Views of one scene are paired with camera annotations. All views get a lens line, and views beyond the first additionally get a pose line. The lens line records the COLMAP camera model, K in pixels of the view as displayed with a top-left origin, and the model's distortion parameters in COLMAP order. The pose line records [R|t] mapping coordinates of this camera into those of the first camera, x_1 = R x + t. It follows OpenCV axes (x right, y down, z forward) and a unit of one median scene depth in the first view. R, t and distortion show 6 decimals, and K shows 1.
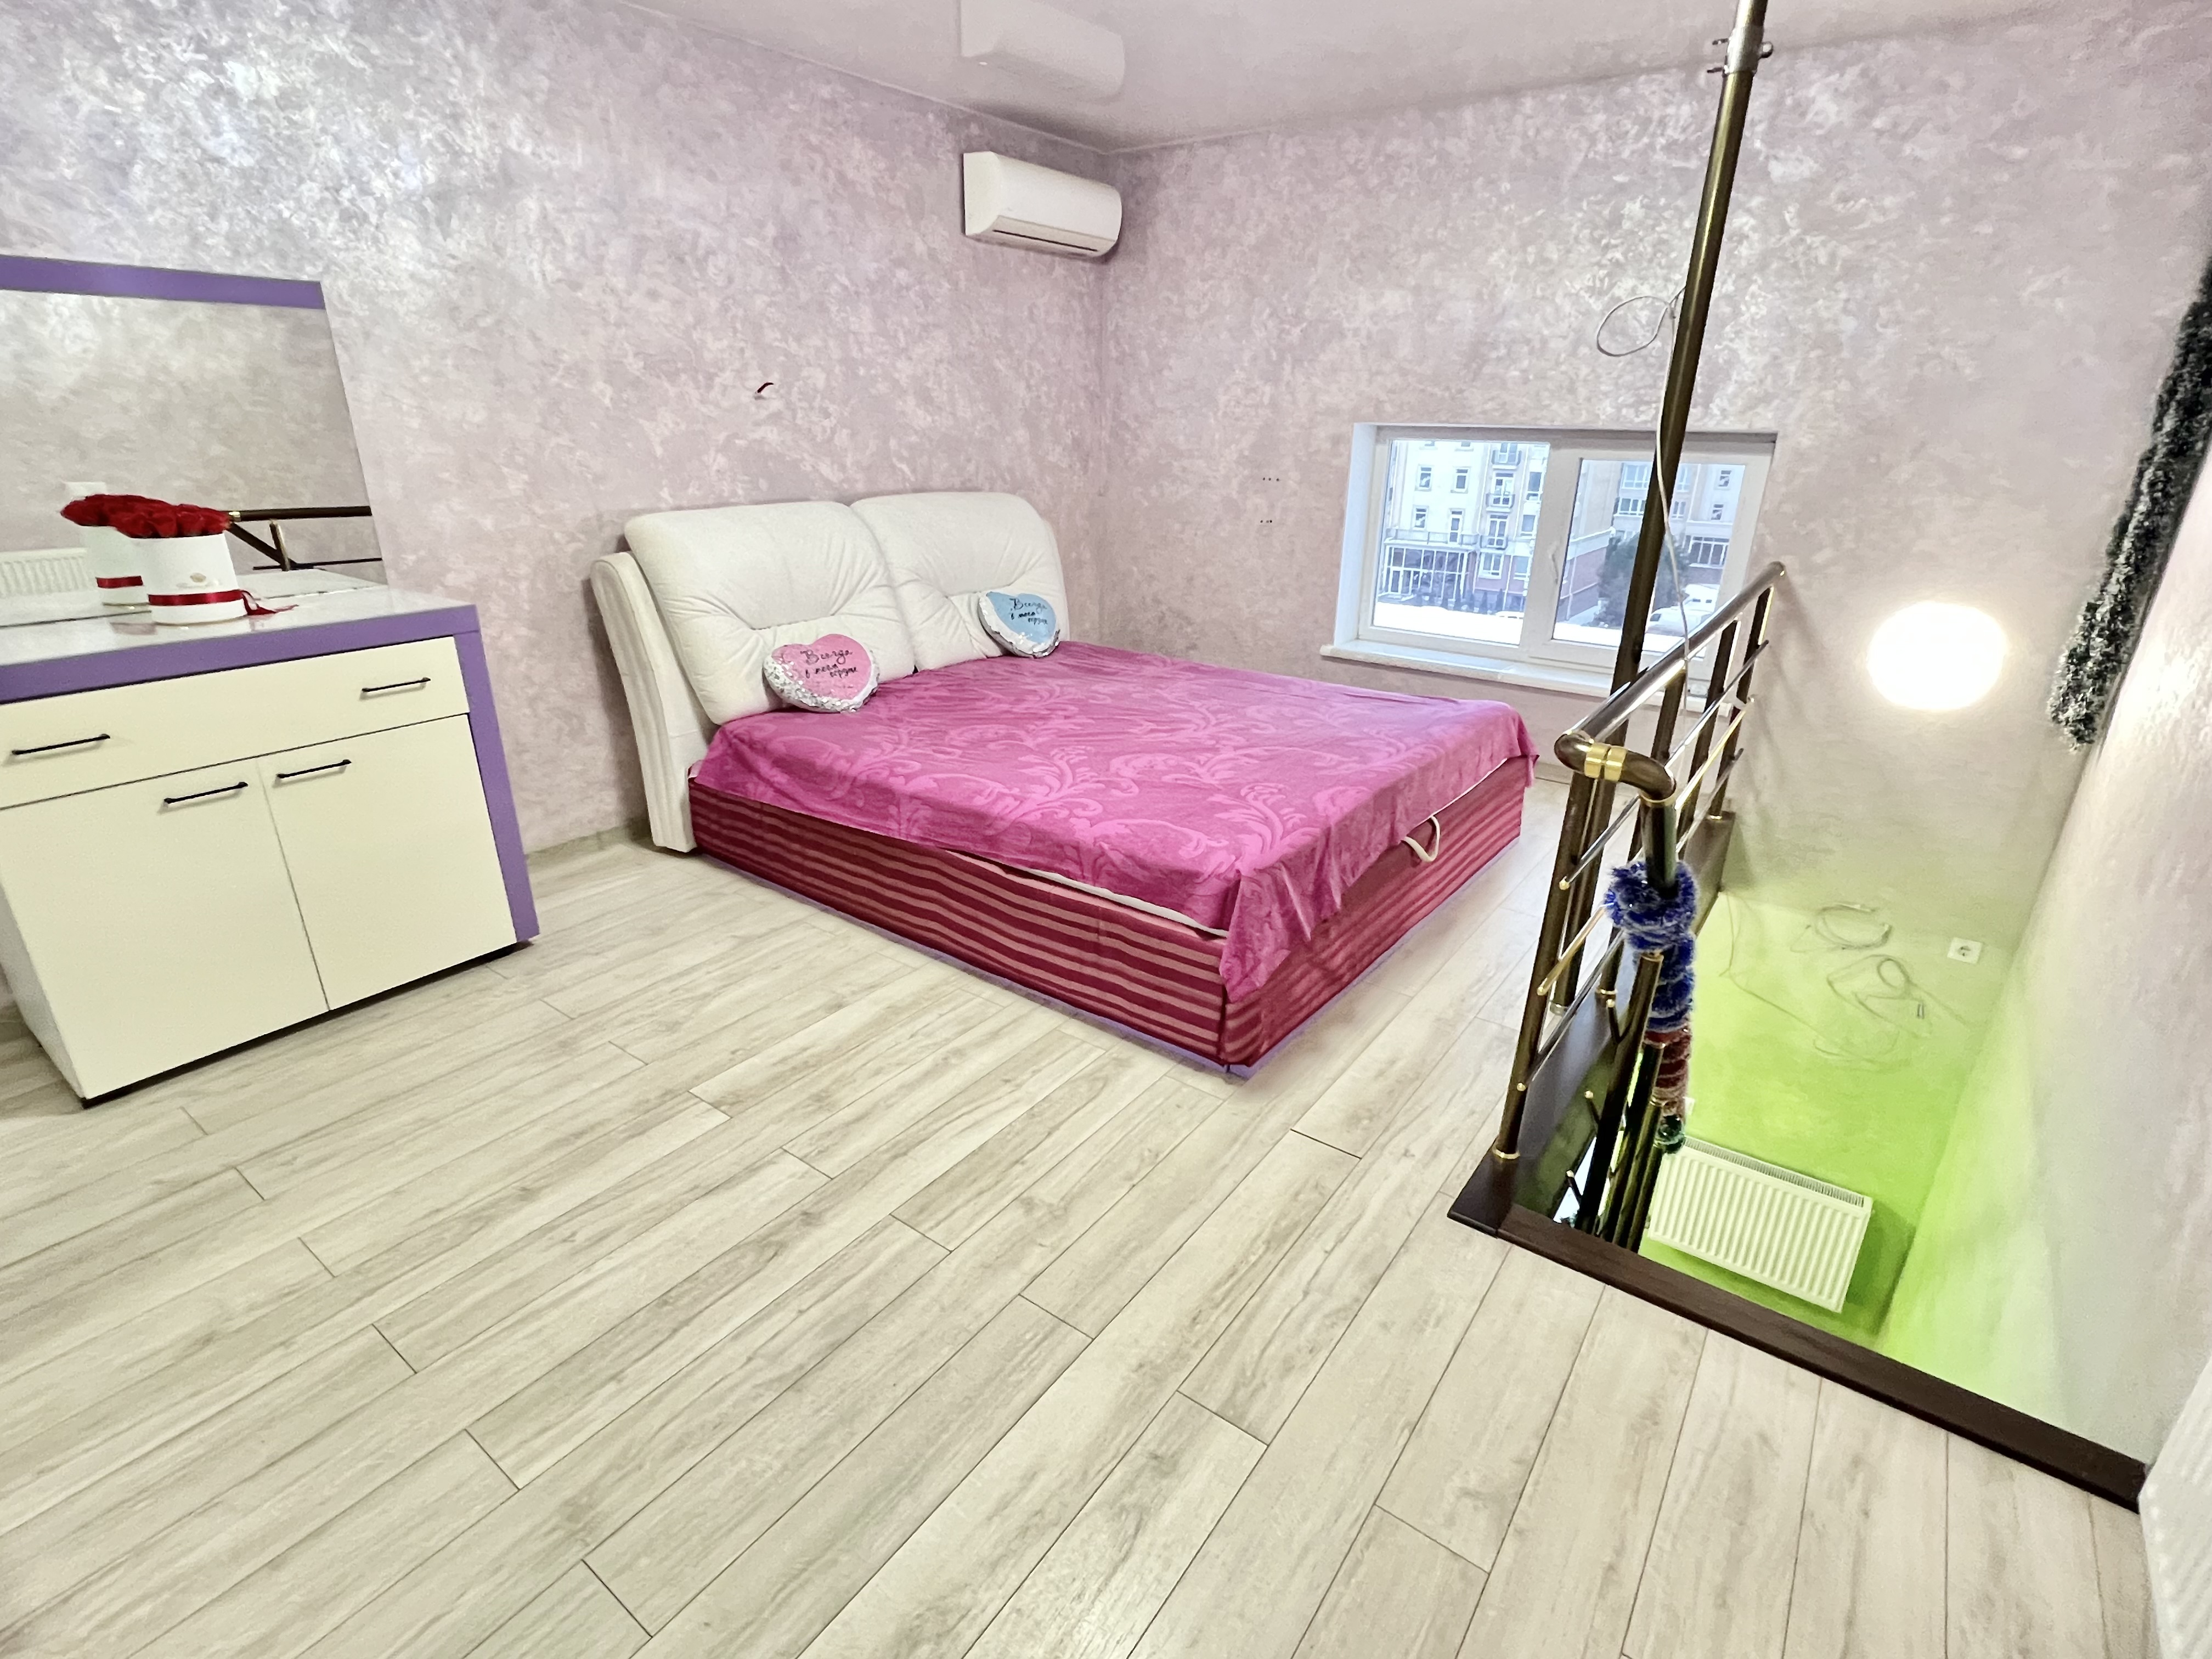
lens RADIAL K [[1077.5, 0, 1097.0], [0, 1077.5, 828.1], [0, 0, 1]] dist [-0.001322, 0.000272]
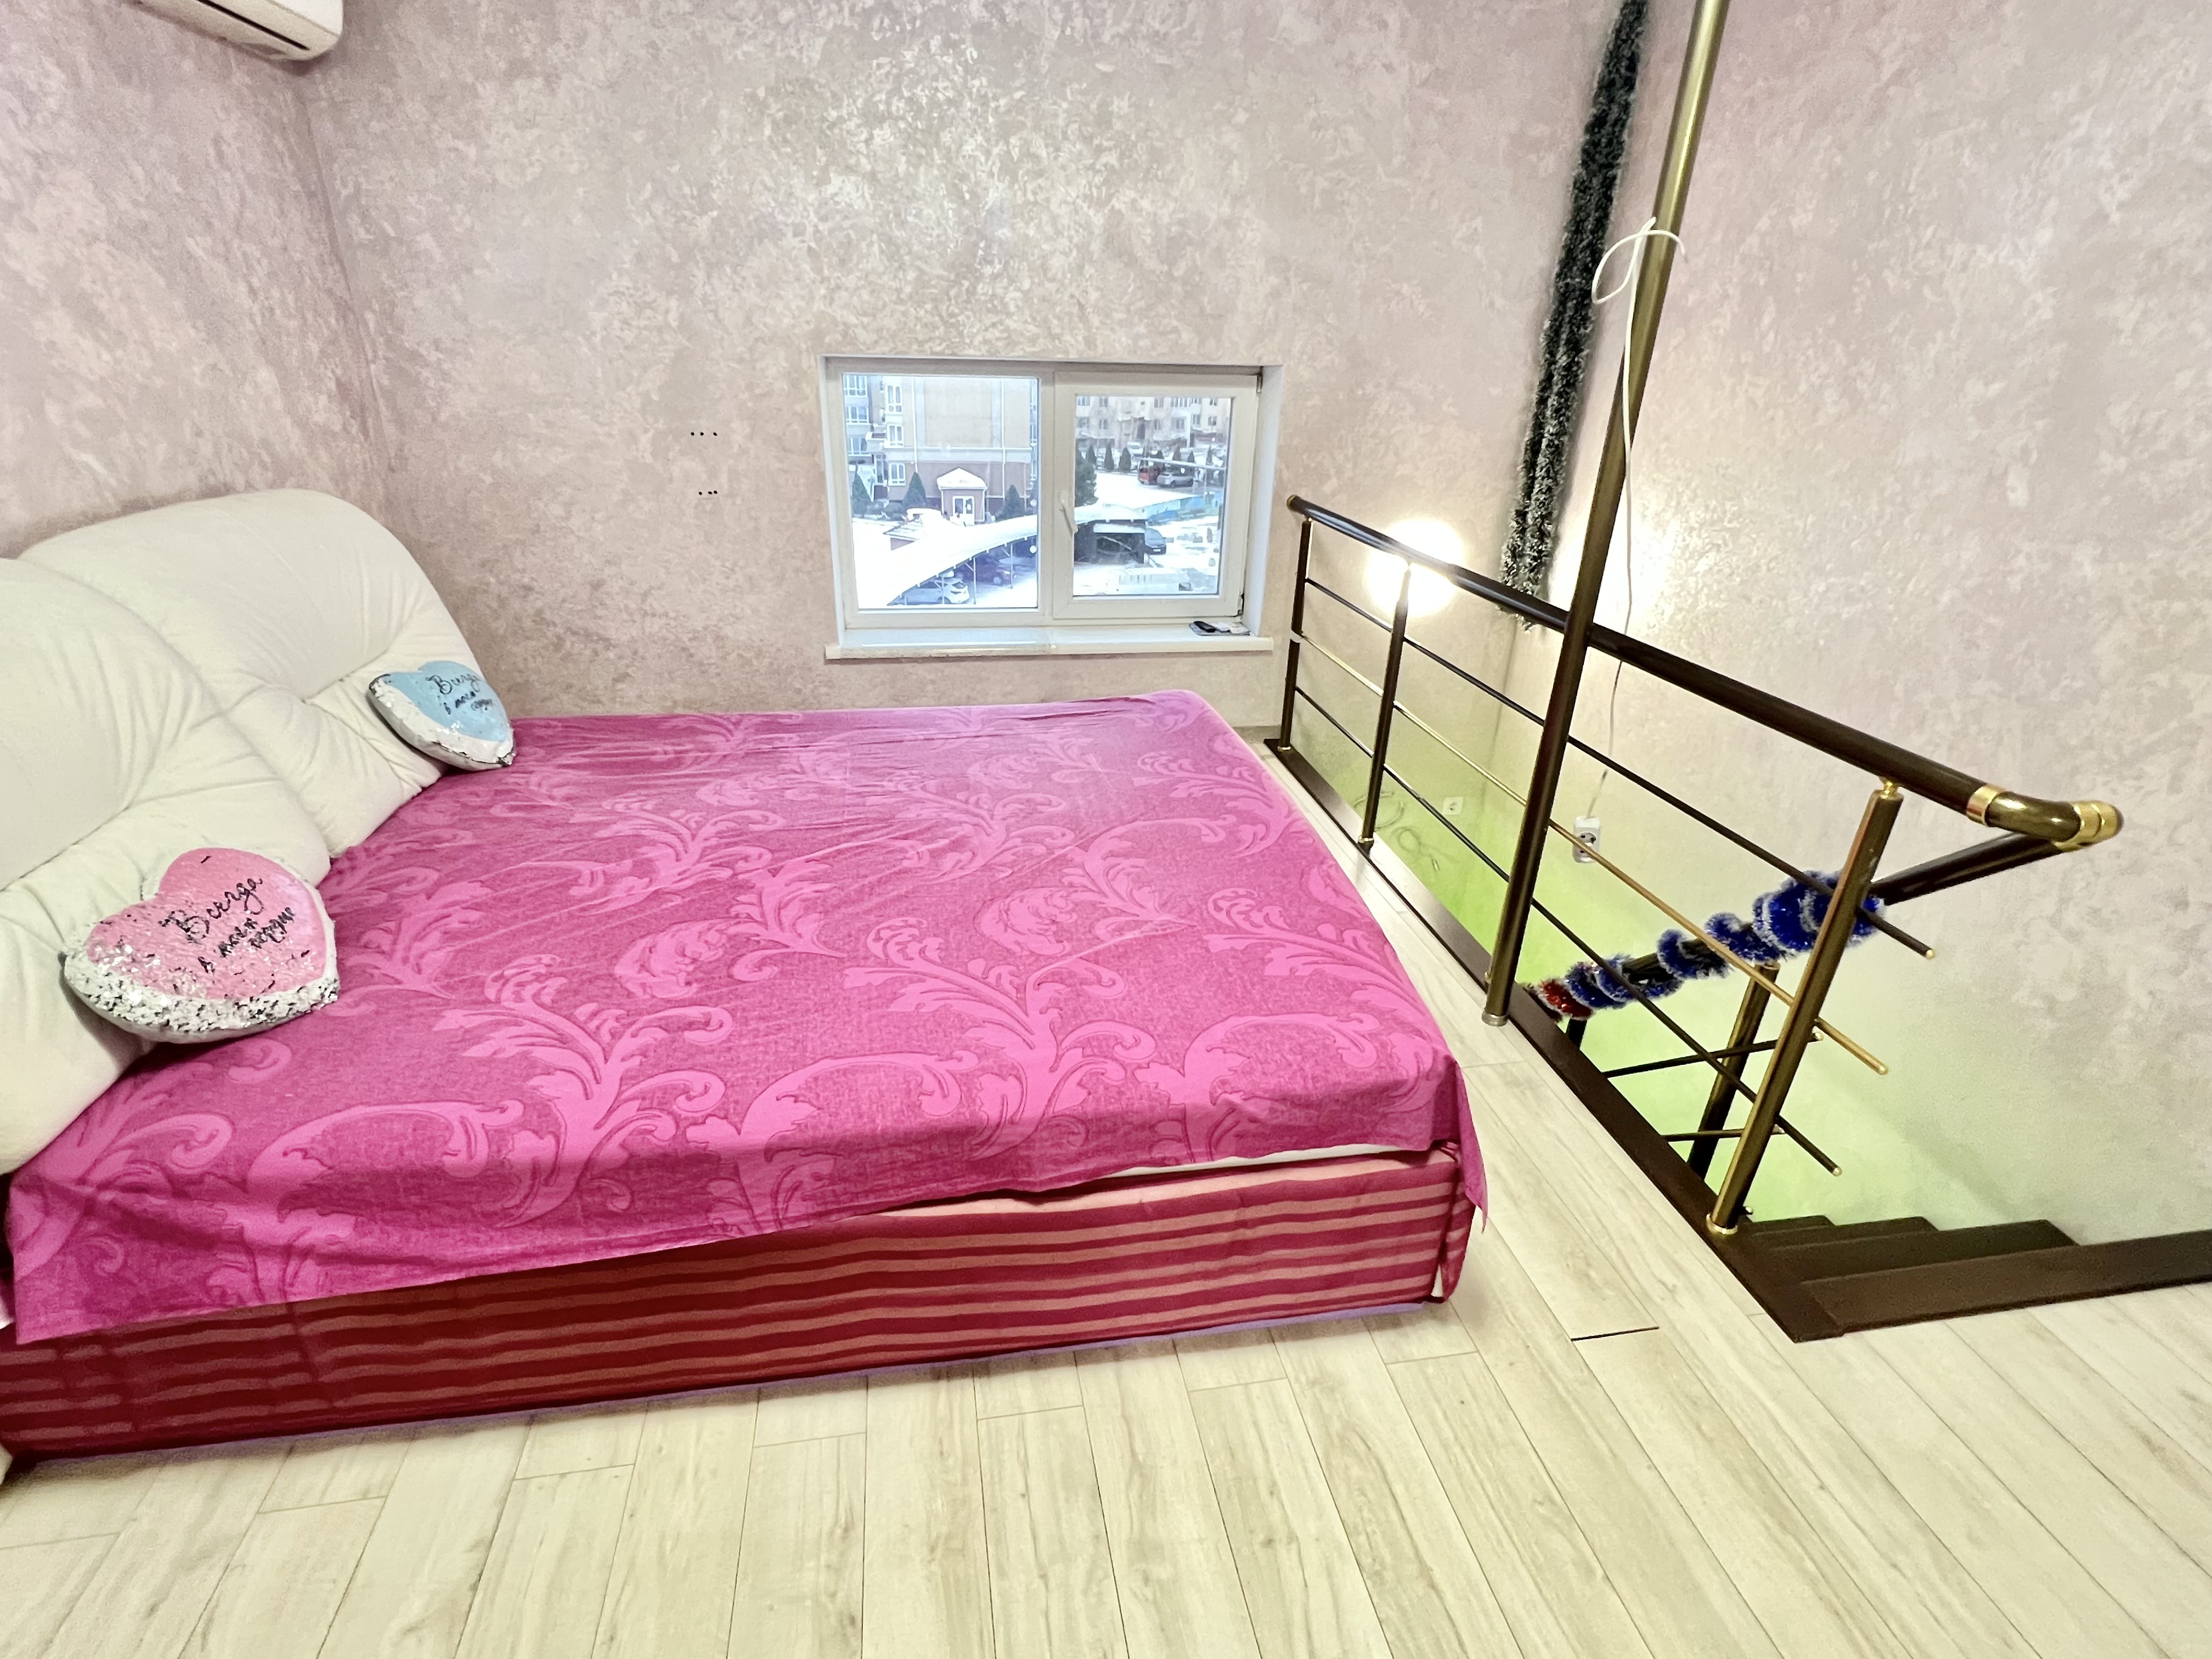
lens RADIAL K [[1077.5, 0, 1091.6], [0, 1077.5, 830.2], [0, 0, 1]] dist [-0.001322, 0.000272]
pose [[0.691874, -0.300207, 0.656647, -0.307084], [0.246936, 0.953005, 0.175513, -0.194527], [-0.678478, 0.040717, 0.733491, 0.446244]]
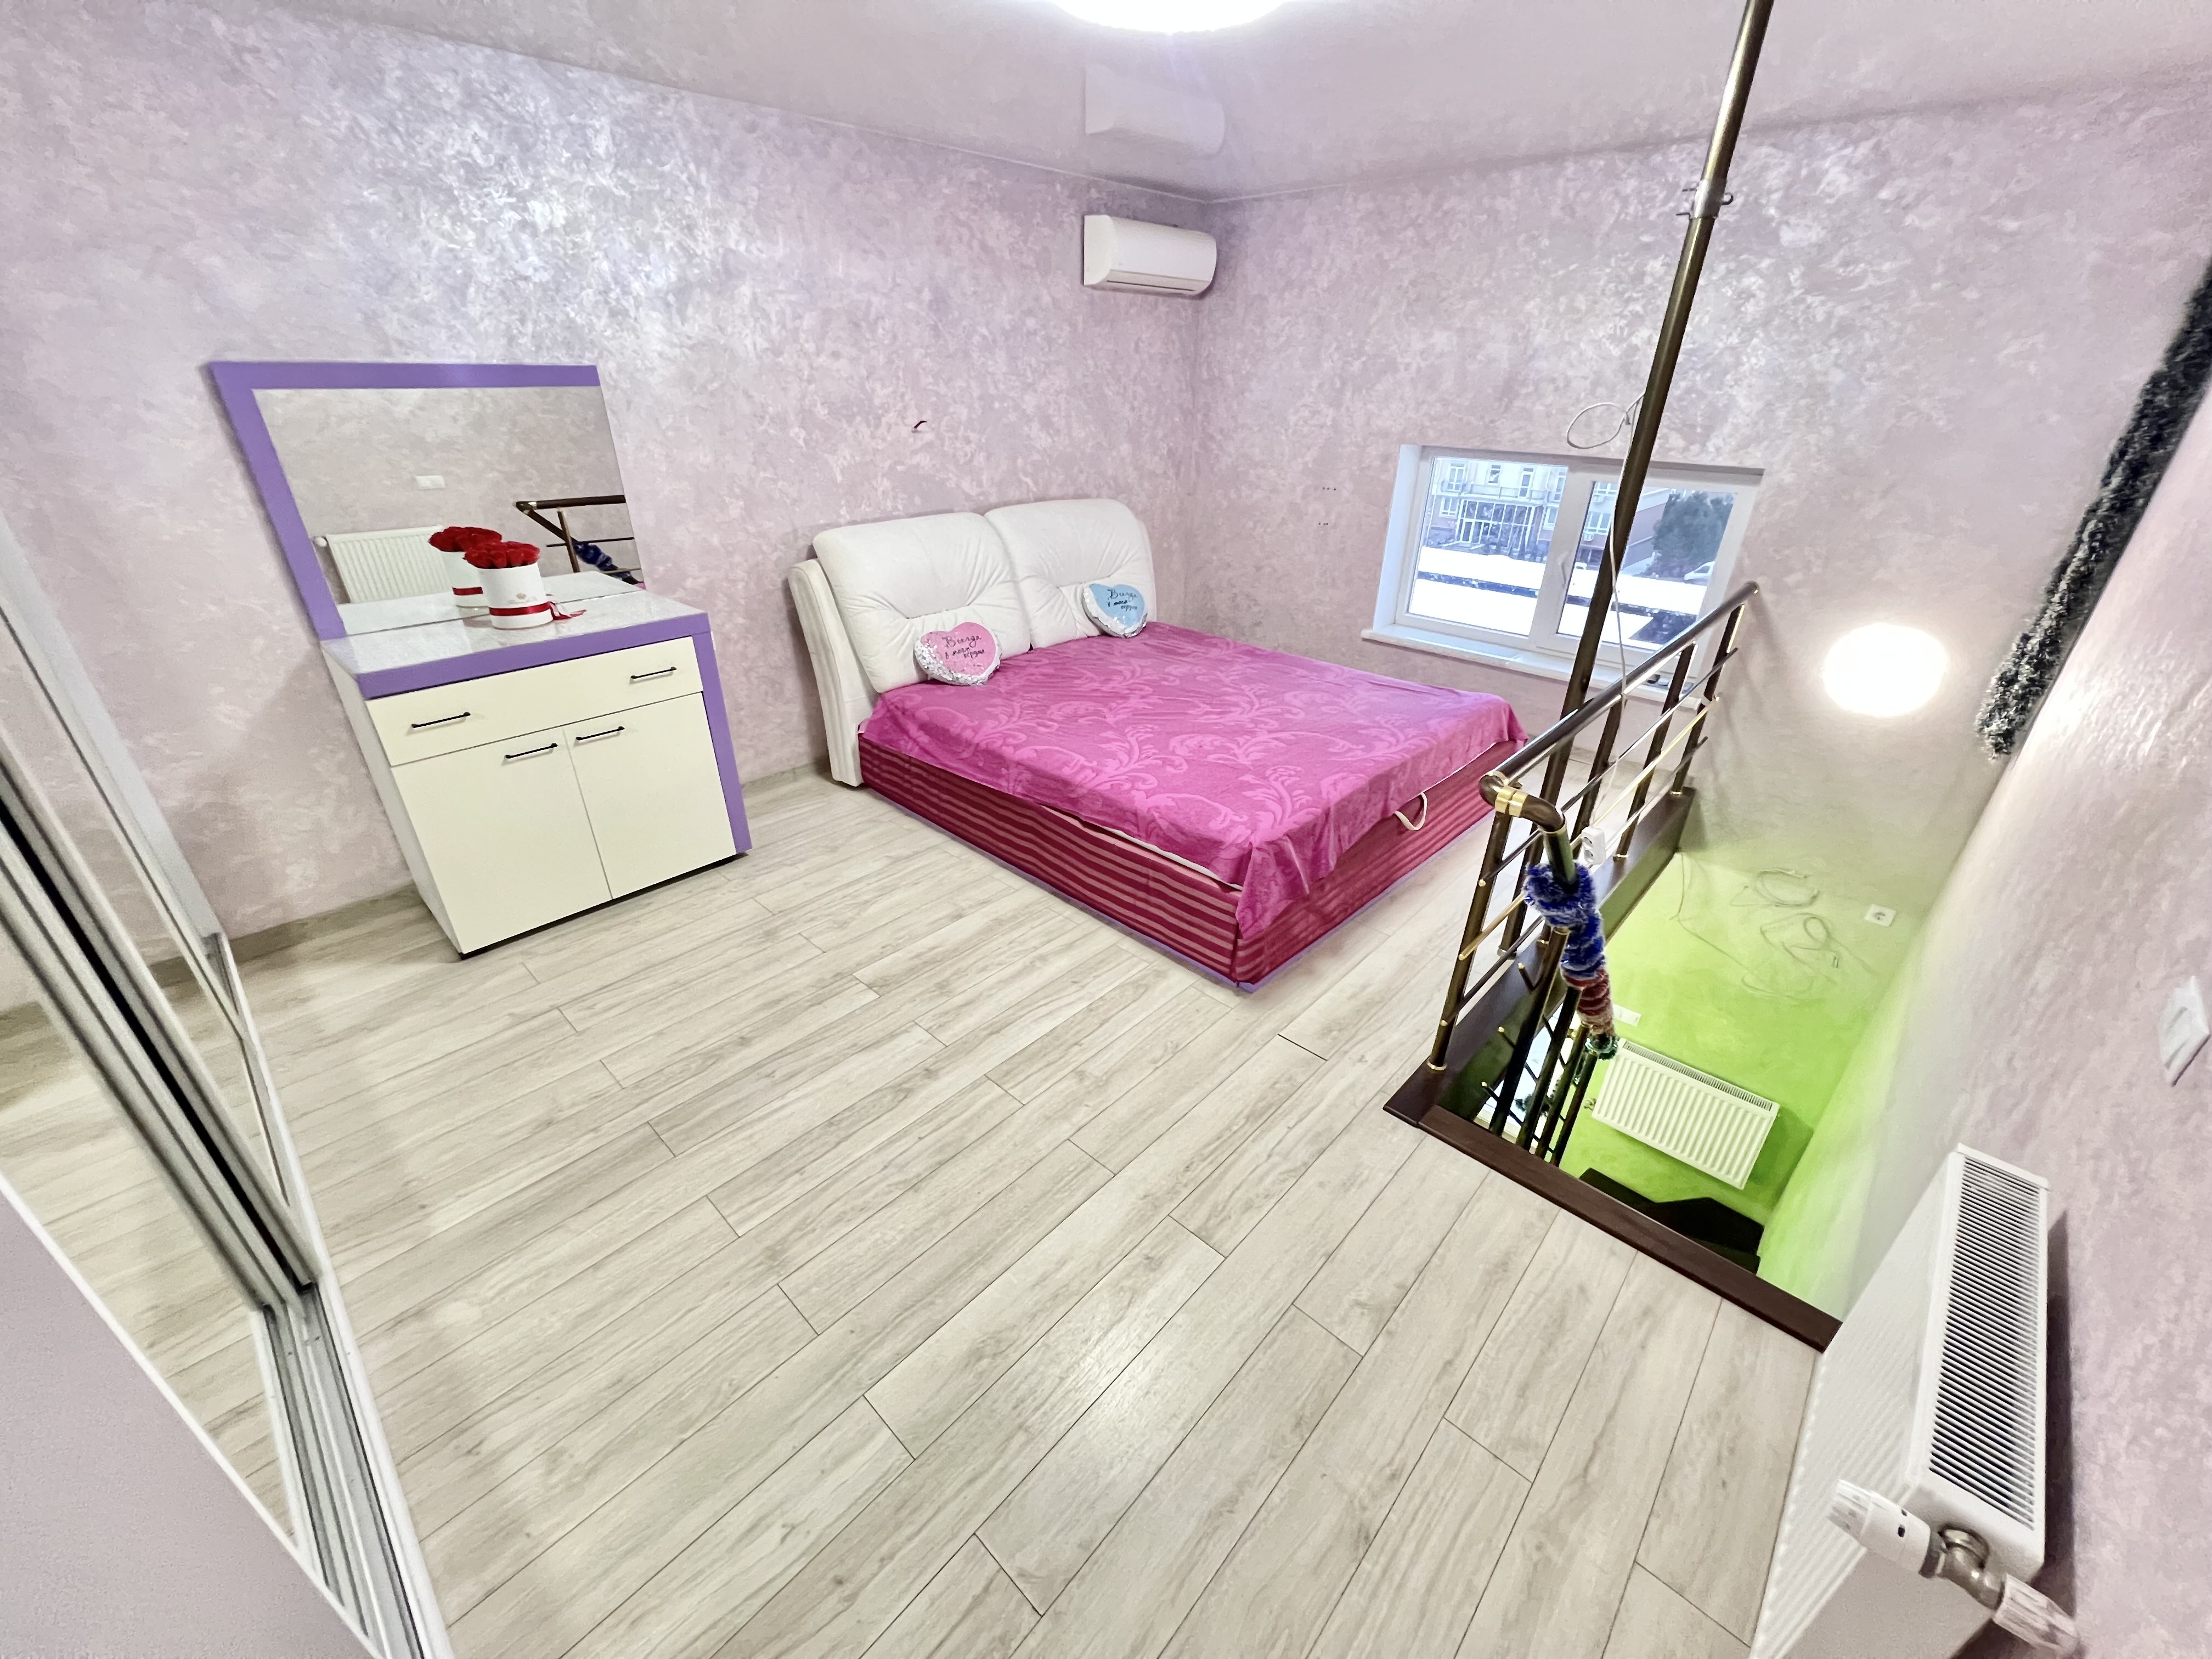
lens RADIAL K [[886.0, 0, 1098.4], [0, 886.0, 827.5], [0, 0, 1]] dist [-0.002572, 0.000541]
pose [[0.993400, 0.052182, -0.102144, 0.037502], [-0.041108, 0.993337, 0.107662, -0.062152], [0.107082, -0.102752, 0.988926, -0.070931]]
